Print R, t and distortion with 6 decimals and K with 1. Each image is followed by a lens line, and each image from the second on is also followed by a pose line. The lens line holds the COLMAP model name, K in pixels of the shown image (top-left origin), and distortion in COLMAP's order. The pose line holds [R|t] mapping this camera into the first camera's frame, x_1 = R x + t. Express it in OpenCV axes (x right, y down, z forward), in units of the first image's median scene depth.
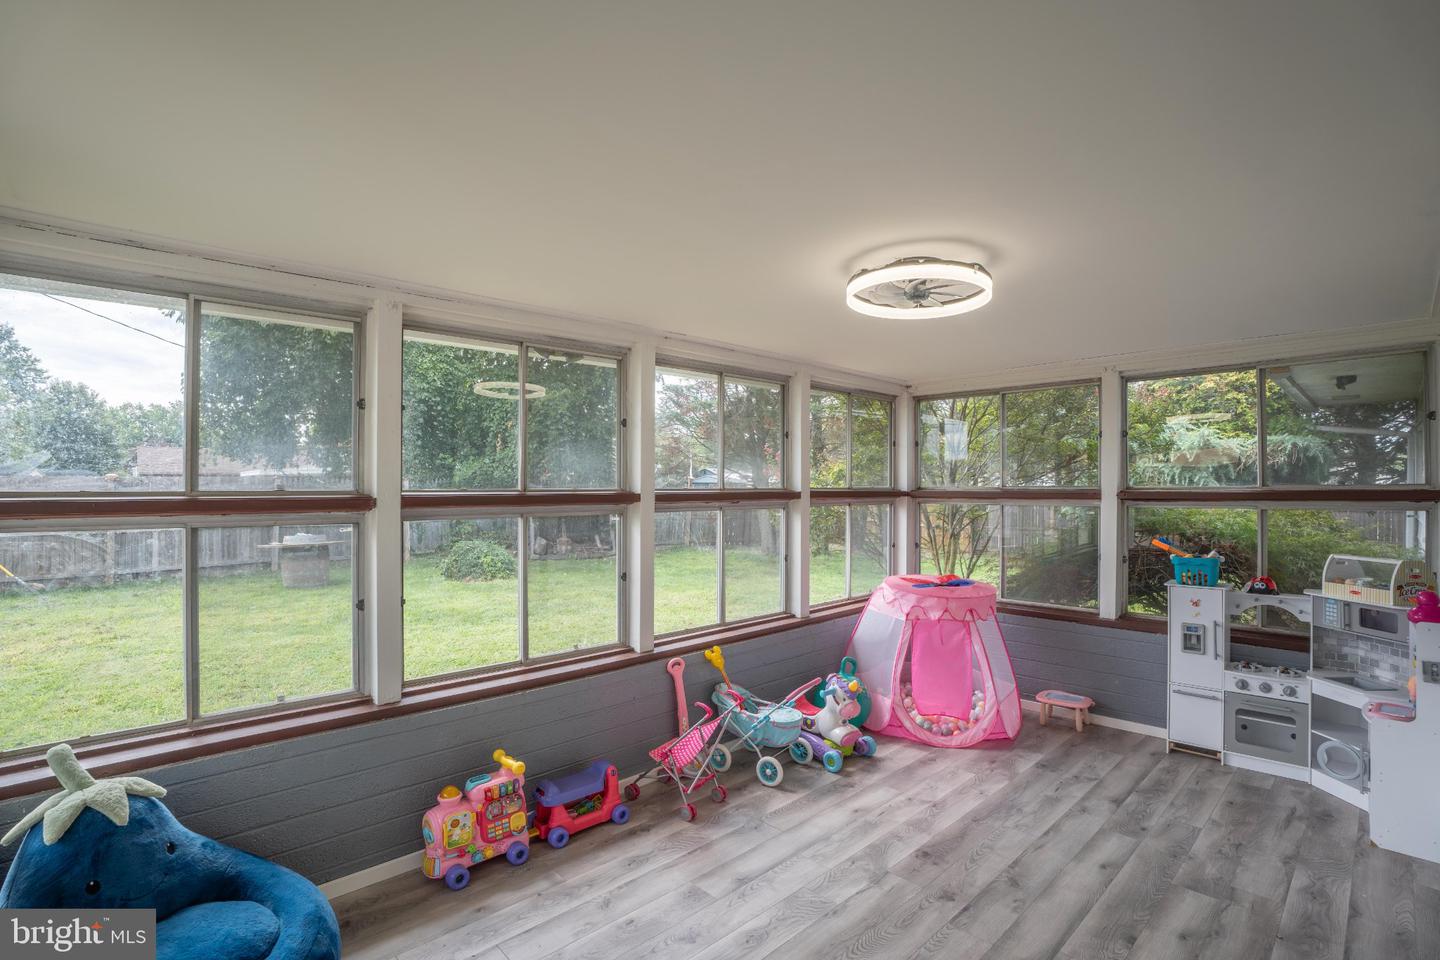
lens RADIAL K [[666.2, 0, 715.8], [0, 666.2, 482.1], [0, 0, 1]] dist [-0.045066, 0.004263]
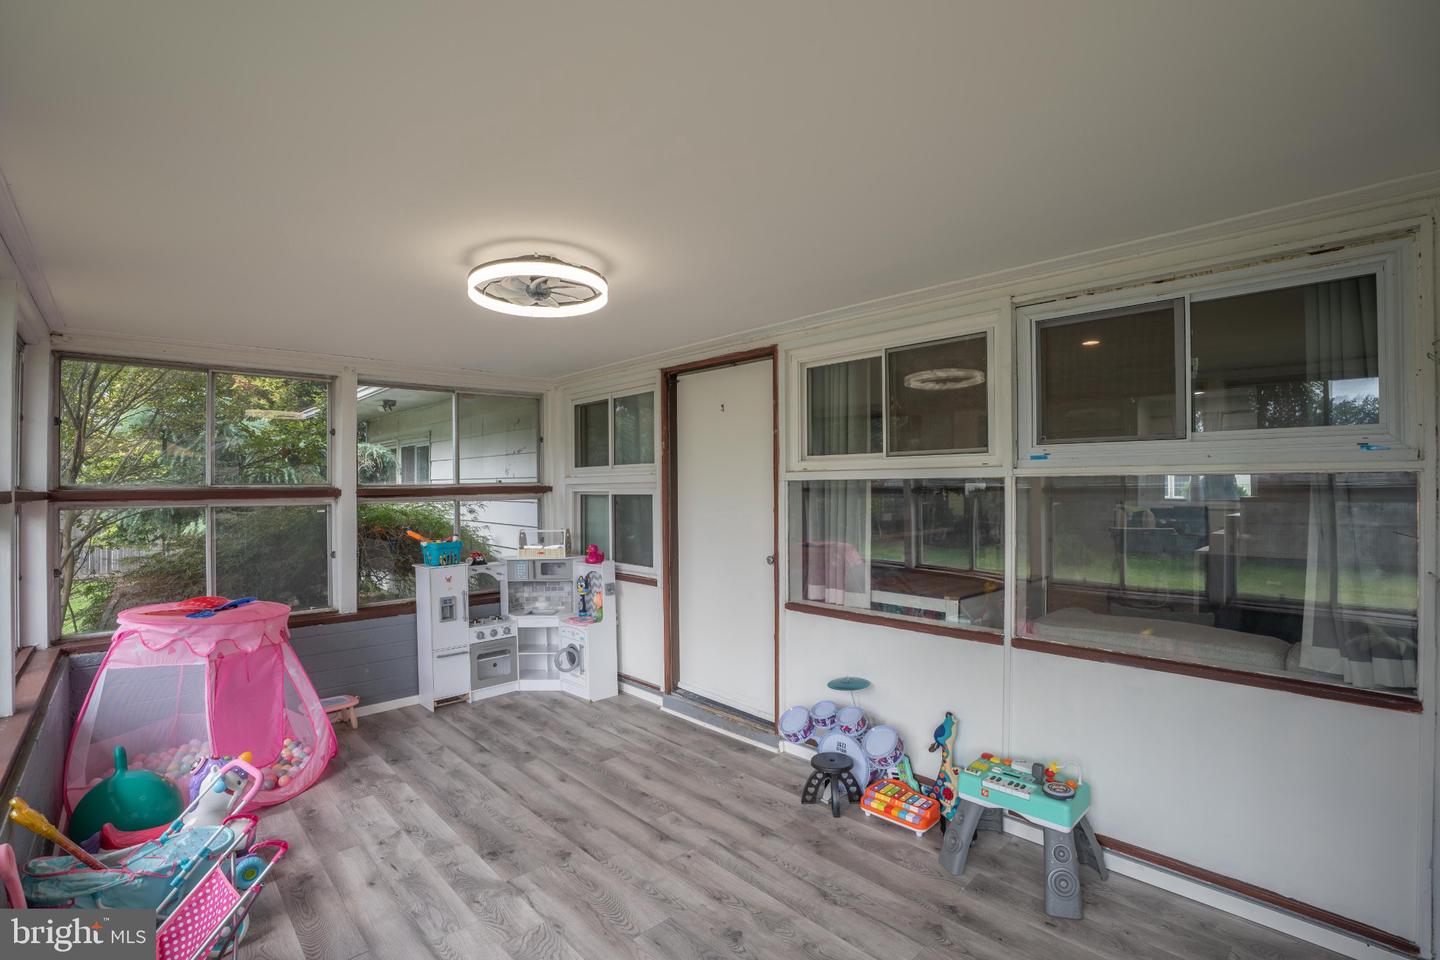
lens RADIAL K [[666.2, 0, 716.1], [0, 666.2, 484.5], [0, 0, 1]] dist [-0.045066, 0.004263]
pose [[0.000810, 0.004852, 0.999988, -0.539858], [0.000565, 0.999988, -0.004853, 0.016379], [-1.000000, 0.000569, 0.000807, 0.541313]]
